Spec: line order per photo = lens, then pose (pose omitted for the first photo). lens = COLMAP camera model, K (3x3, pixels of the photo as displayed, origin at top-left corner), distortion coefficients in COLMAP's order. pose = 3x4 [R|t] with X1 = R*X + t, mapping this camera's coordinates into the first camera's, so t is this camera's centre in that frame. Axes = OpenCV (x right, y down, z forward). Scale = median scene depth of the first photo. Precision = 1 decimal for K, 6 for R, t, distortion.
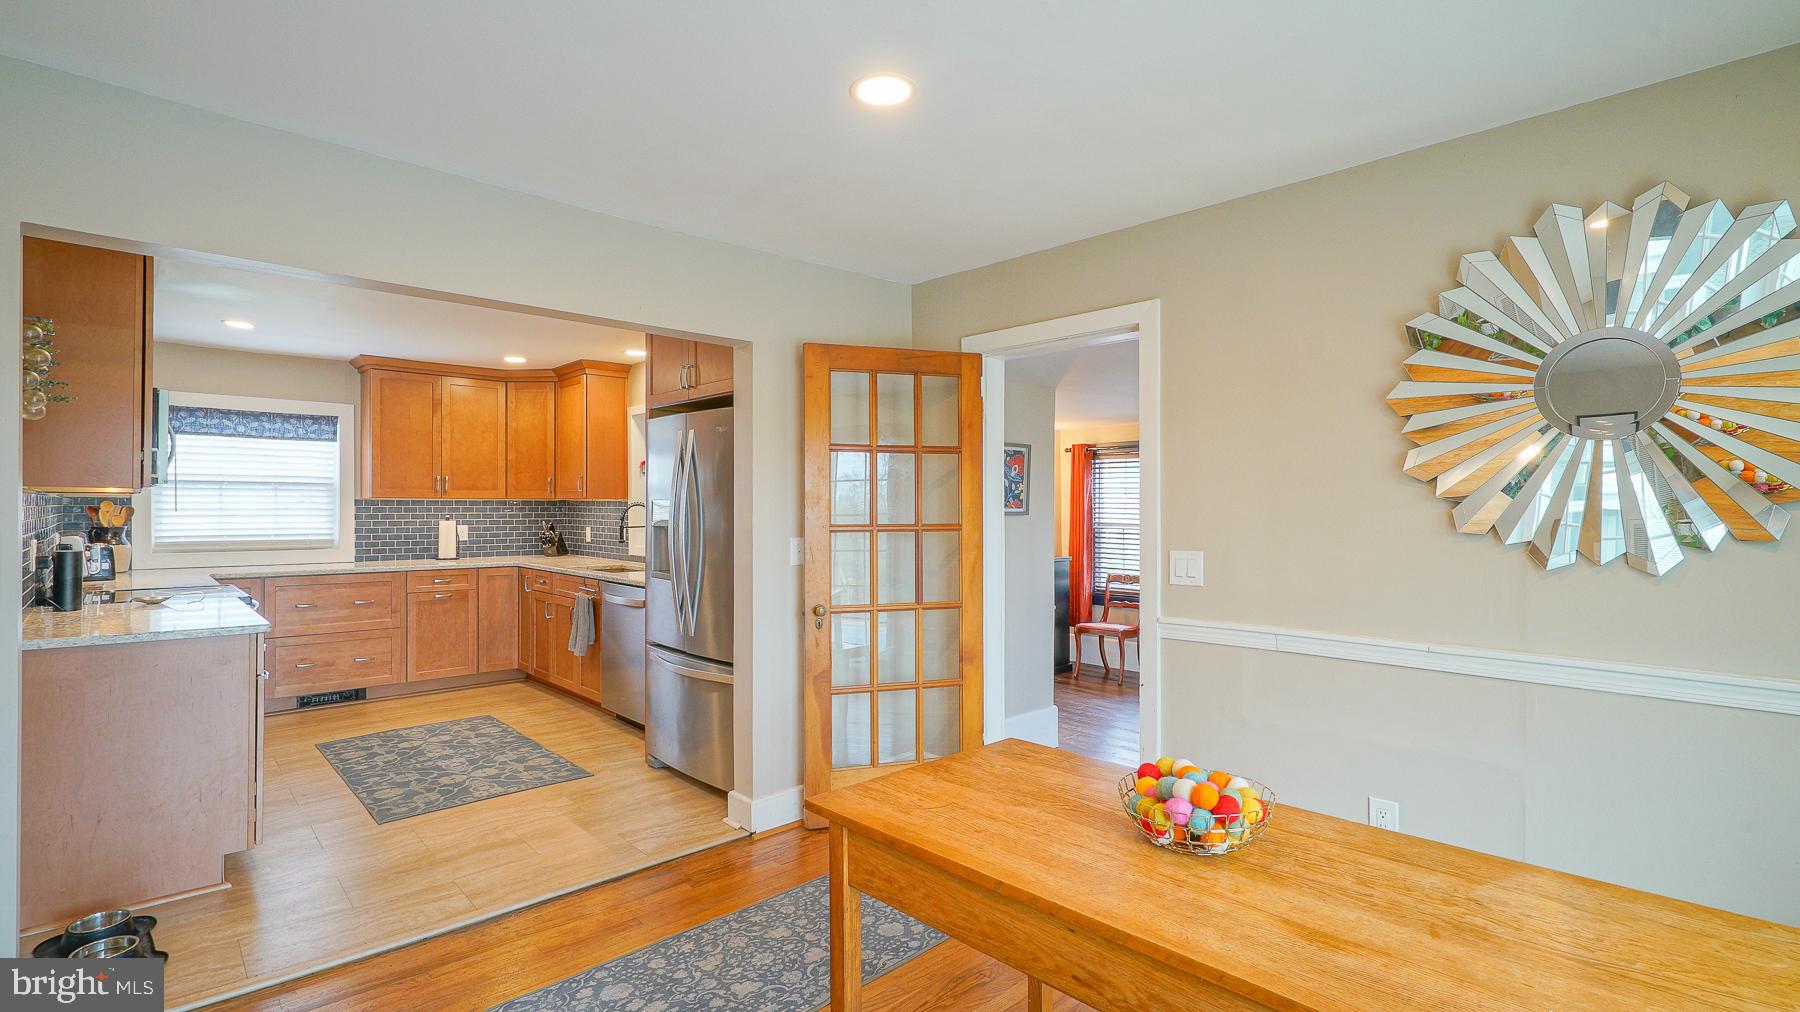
lens RADIAL K [[846.9, 0, 900.0], [0, 846.9, 506.0], [0, 0, 1]] dist [-0.001869, -0.000184]
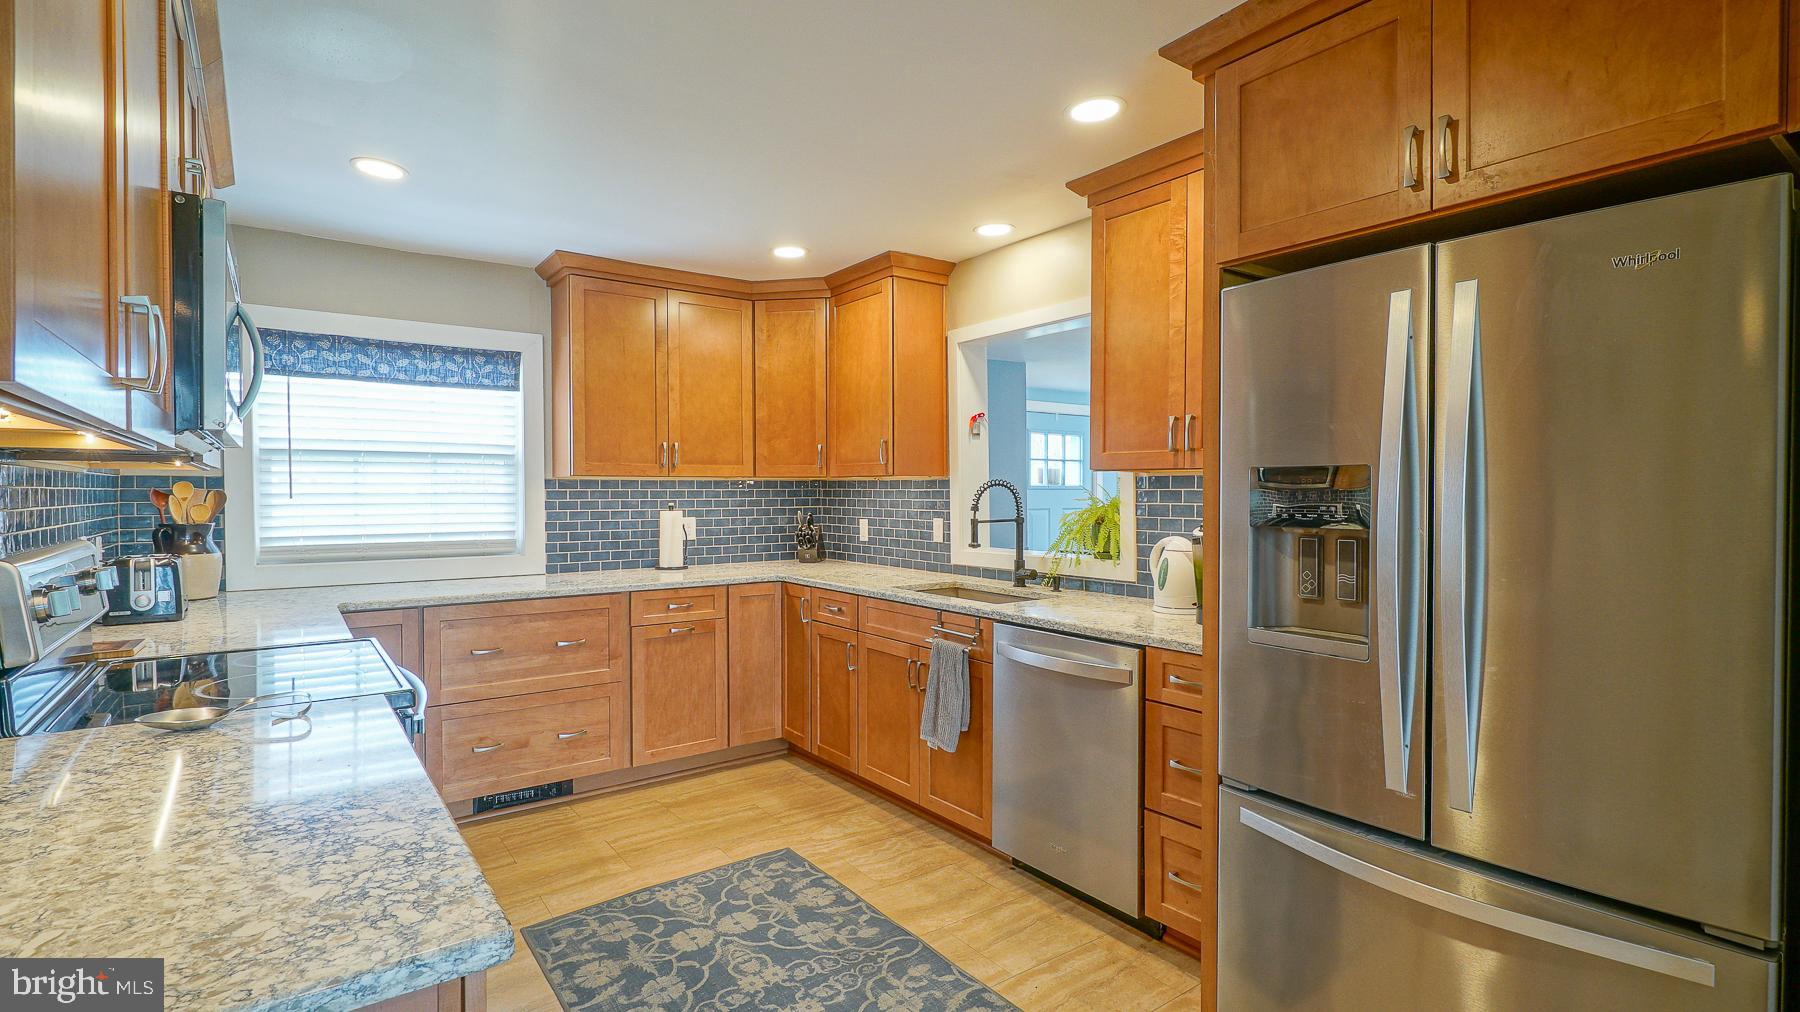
lens RADIAL K [[851.1, 0, 902.1], [0, 851.1, 503.6], [0, 0, 1]] dist [-0.002831, 0.000014]
pose [[0.993455, -0.002781, -0.114189, -0.294766], [0.004504, 0.999880, 0.014830, 0.002823], [0.114134, -0.015248, 0.993348, 0.376515]]
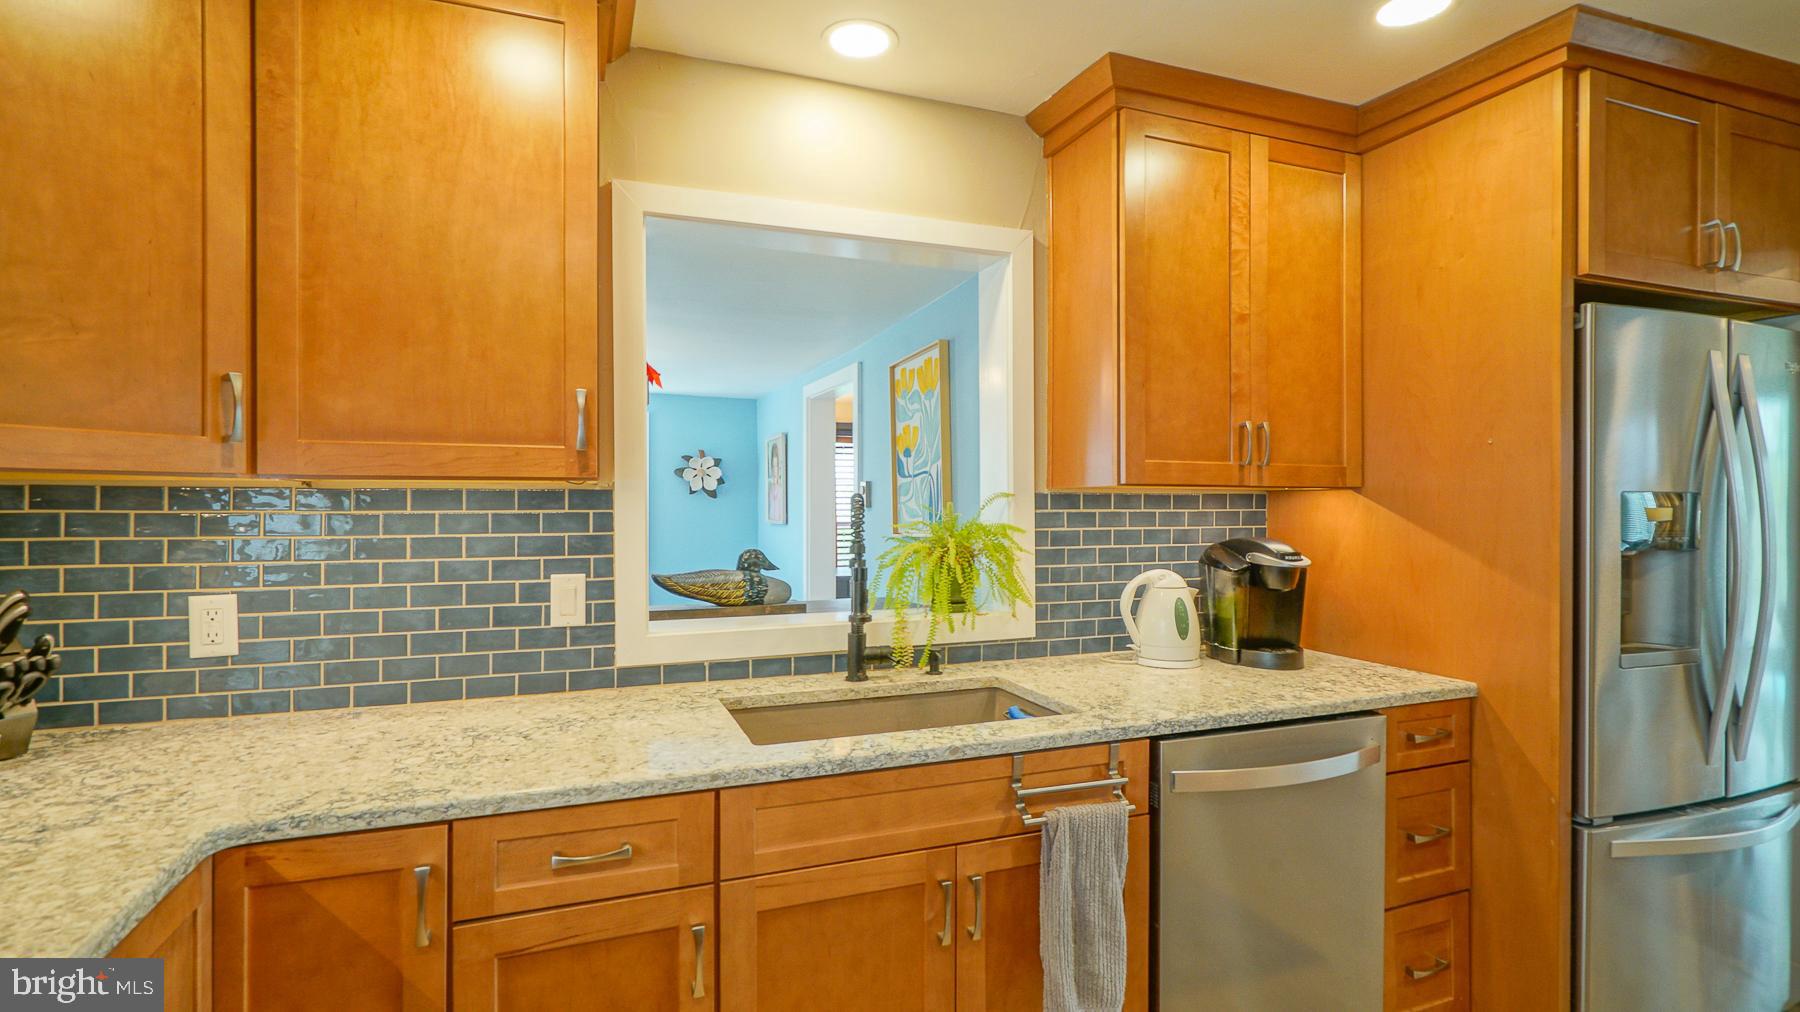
lens RADIAL K [[831.7, 0, 840.0], [0, 831.7, 502.6], [0, 0, 1]] dist [-0.000311, -0.000161]
pose [[0.381762, -0.005923, 0.924242, -0.585649], [0.000355, 0.999980, 0.006262, -0.003286], [-0.924261, -0.002063, 0.381757, 0.843704]]
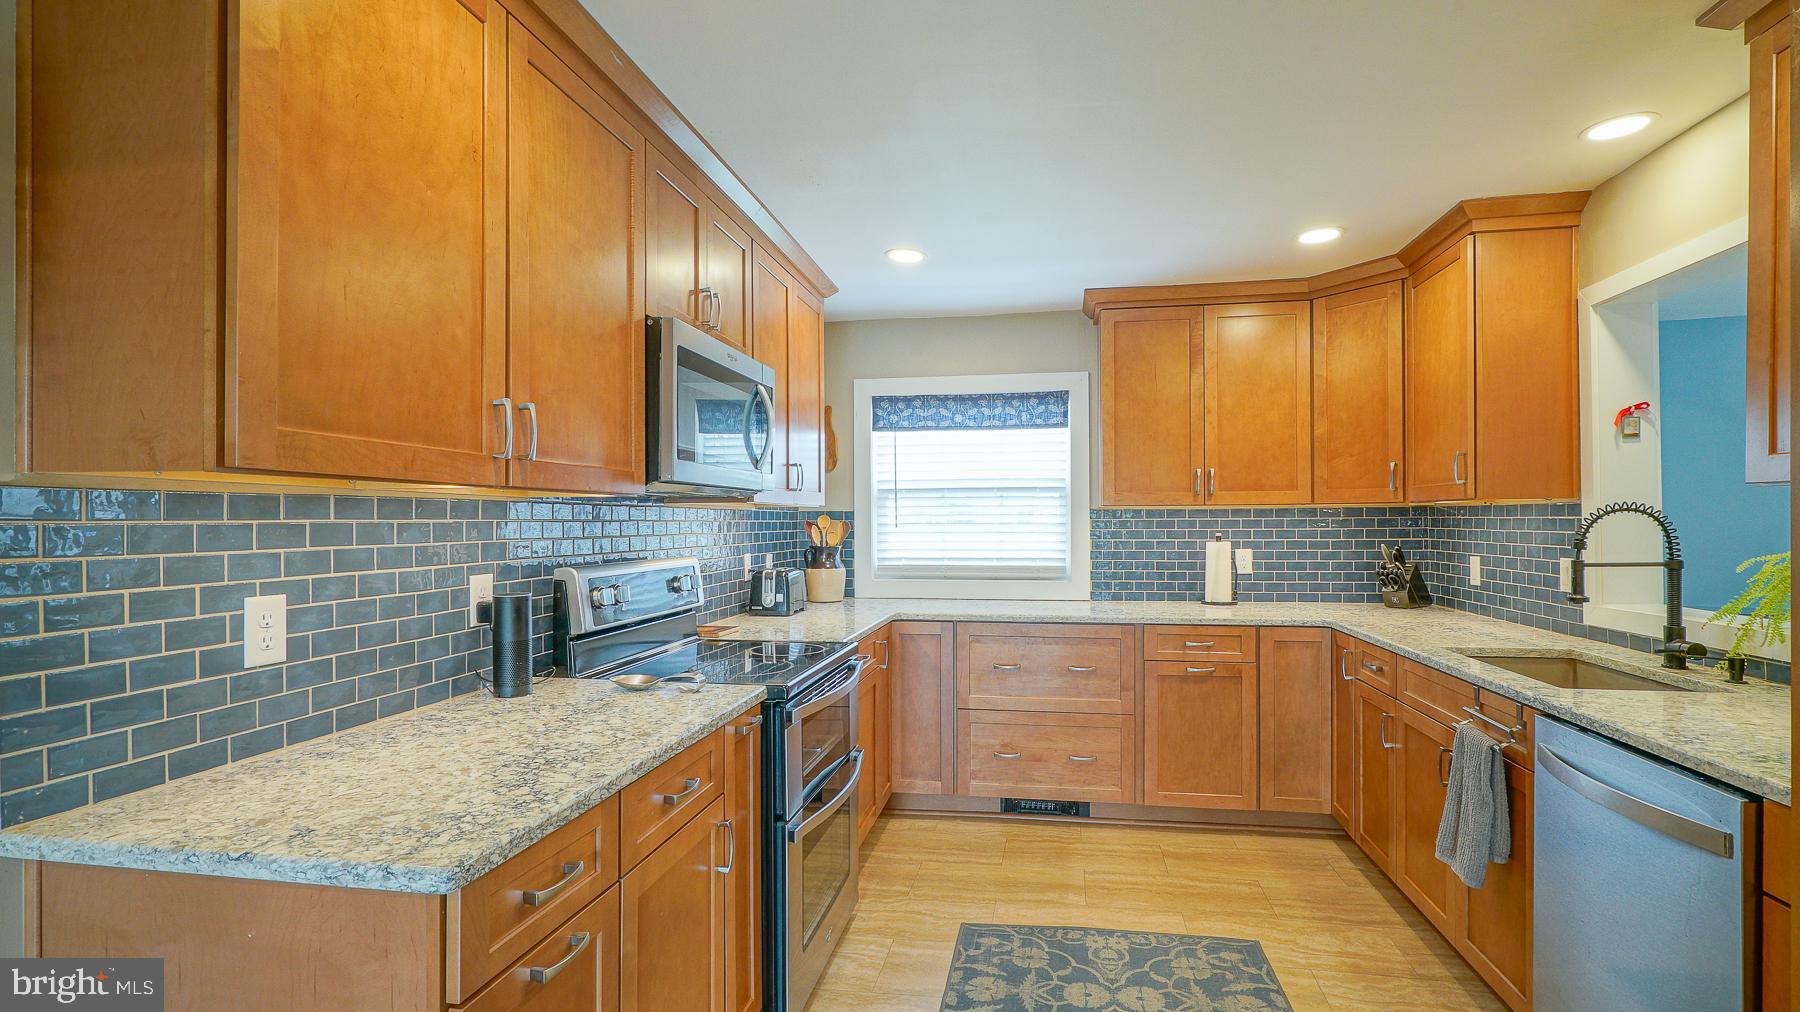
lens RADIAL K [[847.9, 0, 900.7], [0, 847.9, 524.3], [0, 0, 1]] dist [-0.000922, -0.000007]
pose [[0.596746, -0.003618, -0.802422, -0.185129], [0.007361, 0.999972, 0.000966, 0.002563], [0.802396, -0.006483, 0.596756, 0.468949]]
